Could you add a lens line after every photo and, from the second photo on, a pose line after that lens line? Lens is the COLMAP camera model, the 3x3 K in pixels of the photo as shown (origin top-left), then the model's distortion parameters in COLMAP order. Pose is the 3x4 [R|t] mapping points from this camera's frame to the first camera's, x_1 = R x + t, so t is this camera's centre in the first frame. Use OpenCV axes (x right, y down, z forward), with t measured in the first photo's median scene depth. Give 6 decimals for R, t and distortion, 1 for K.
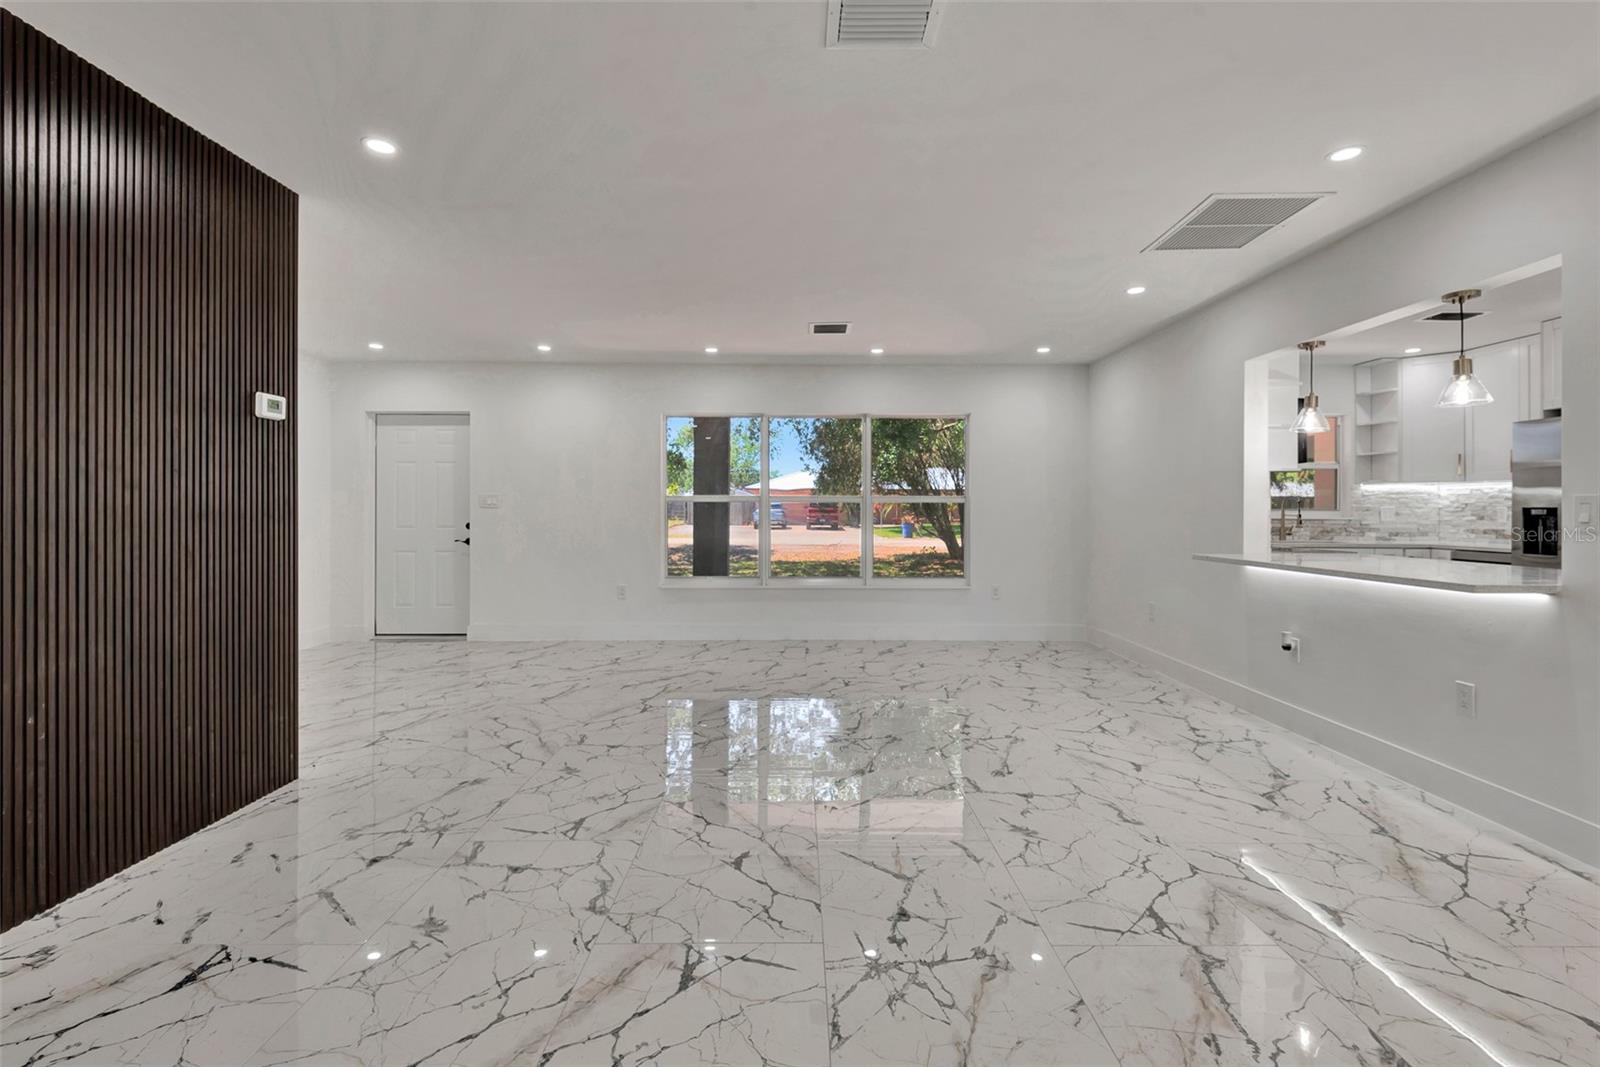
lens RADIAL K [[725.8, 0, 818.7], [0, 725.8, 510.3], [0, 0, 1]] dist [0.022247, -0.010453]
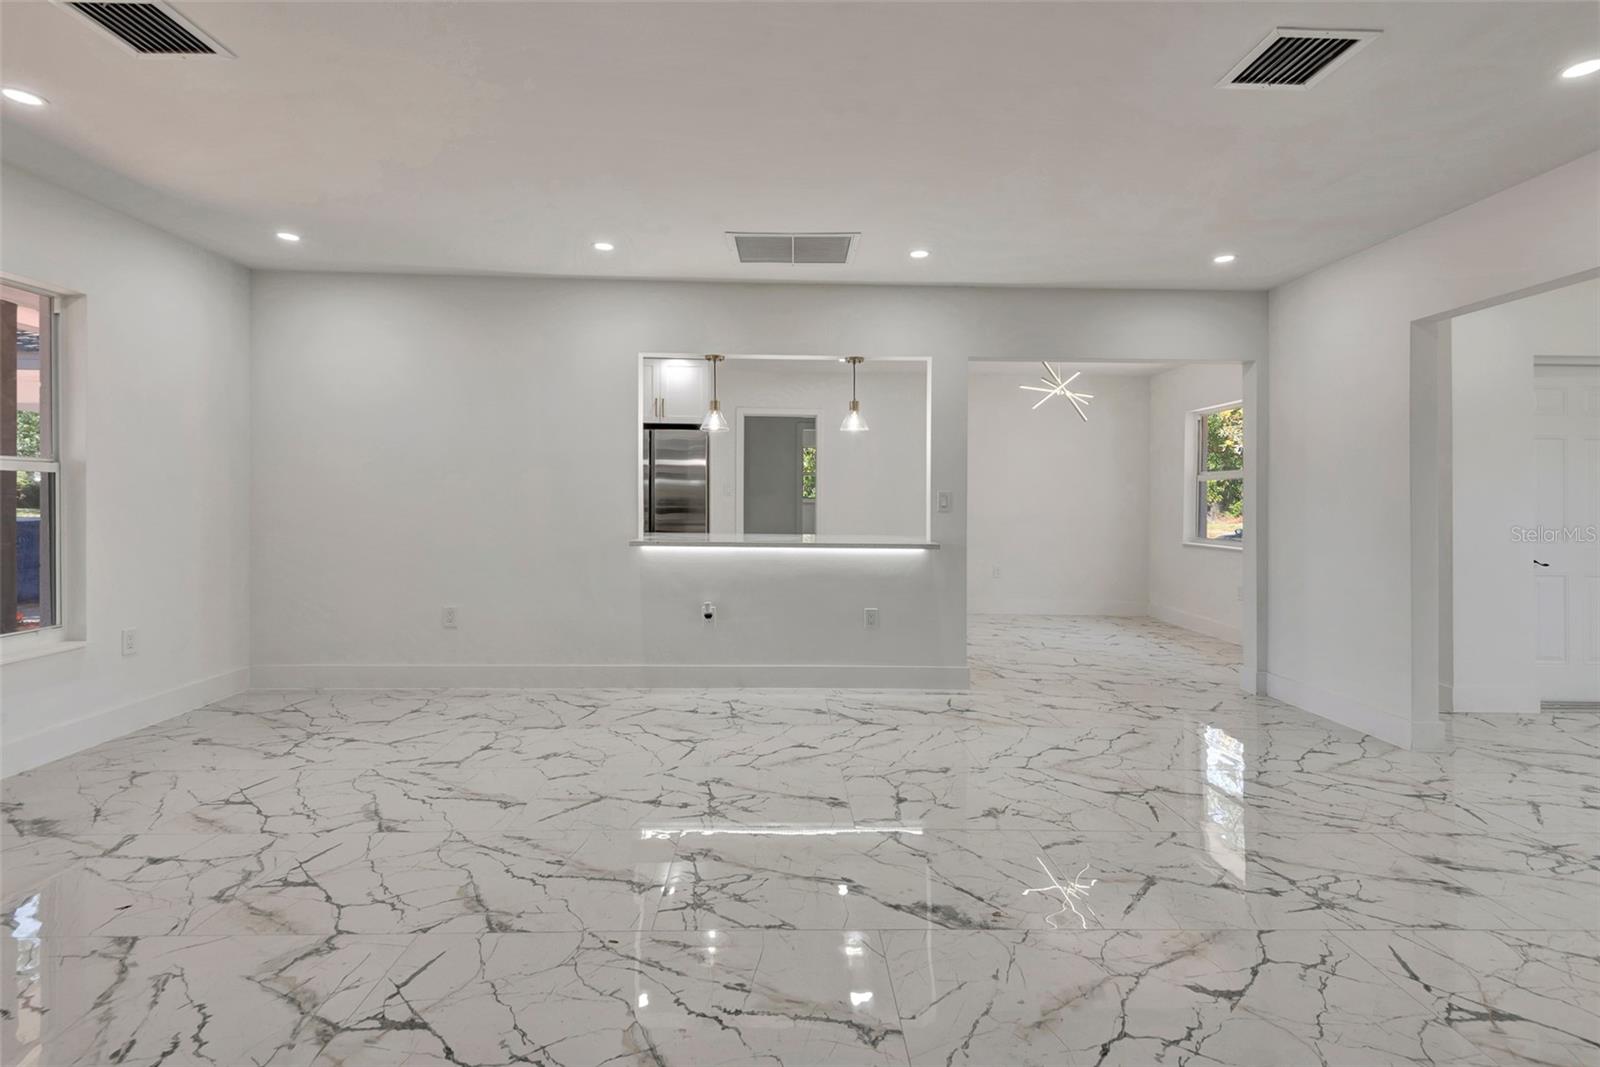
lens RADIAL K [[725.8, 0, 802.9], [0, 725.8, 492.5], [0, 0, 1]] dist [0.022247, -0.010453]
pose [[0.009578, 0.006432, 0.999933, -0.384381], [-0.013502, 0.999889, -0.006303, -0.000994], [-0.999863, -0.013441, 0.009663, 0.645908]]
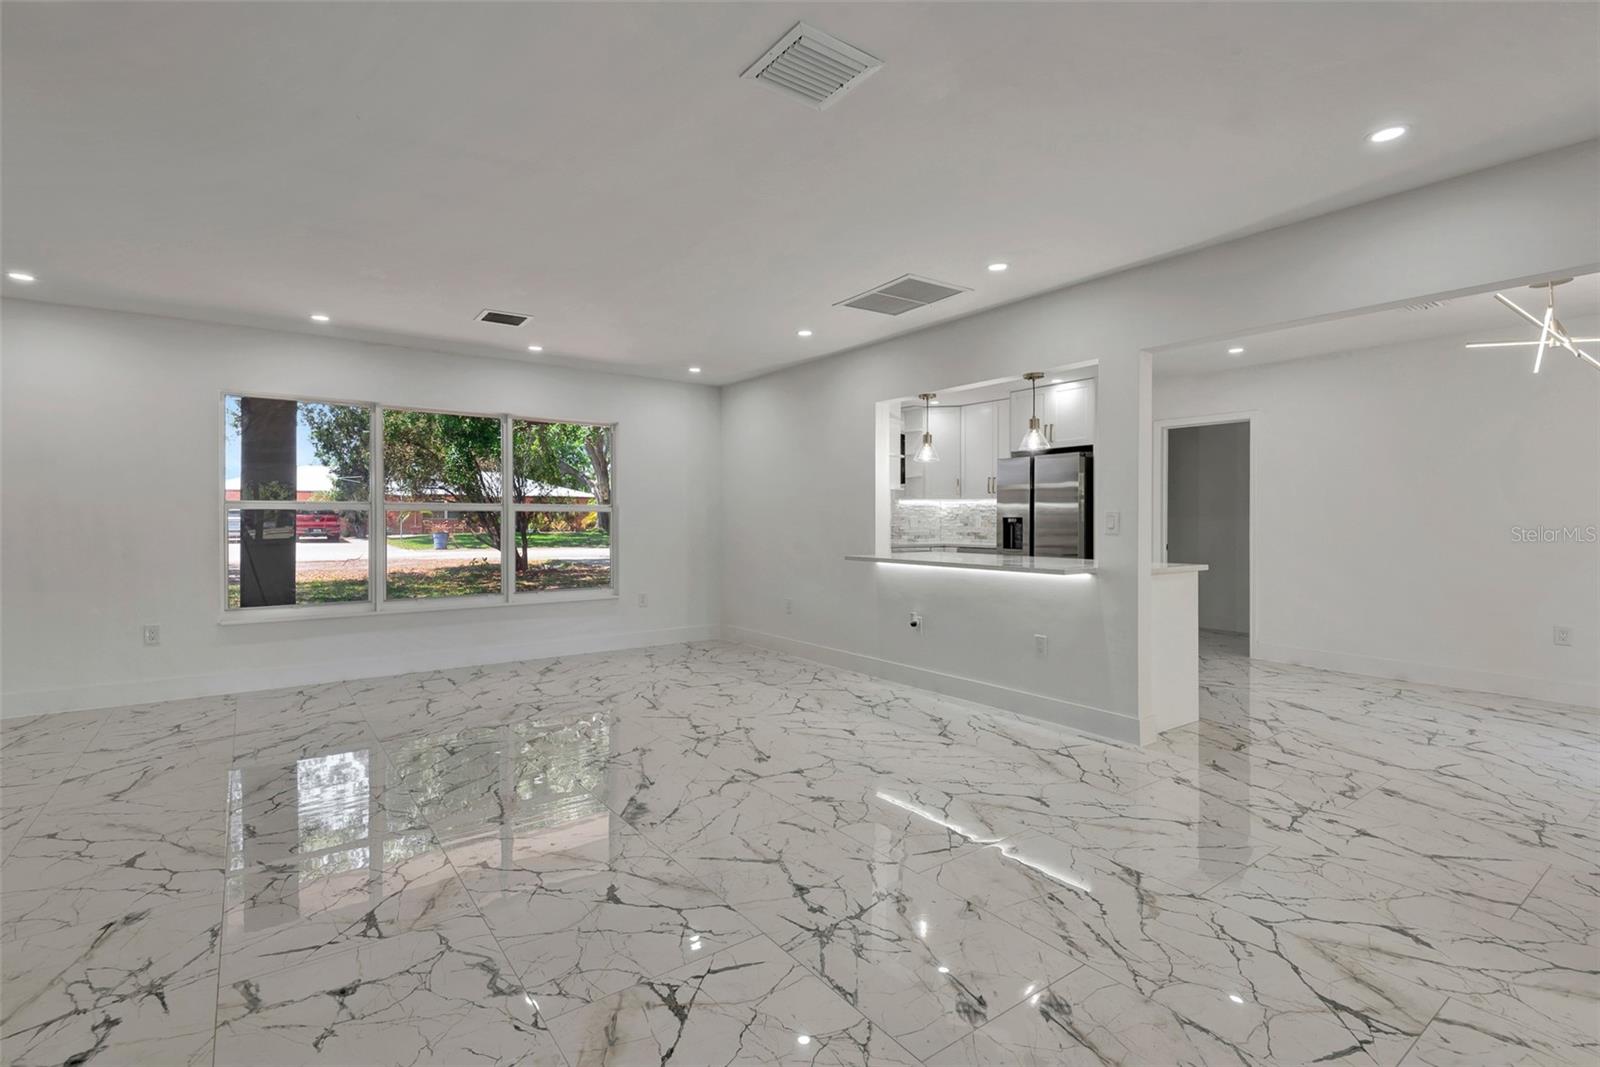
lens RADIAL K [[725.8, 0, 813.9], [0, 725.8, 517.5], [0, 0, 1]] dist [0.022247, -0.010453]
pose [[0.810810, 0.000819, 0.585309, -0.205559], [-0.000251, 0.999999, -0.001051, -0.002067], [-0.585310, 0.000705, 0.810810, 0.038970]]
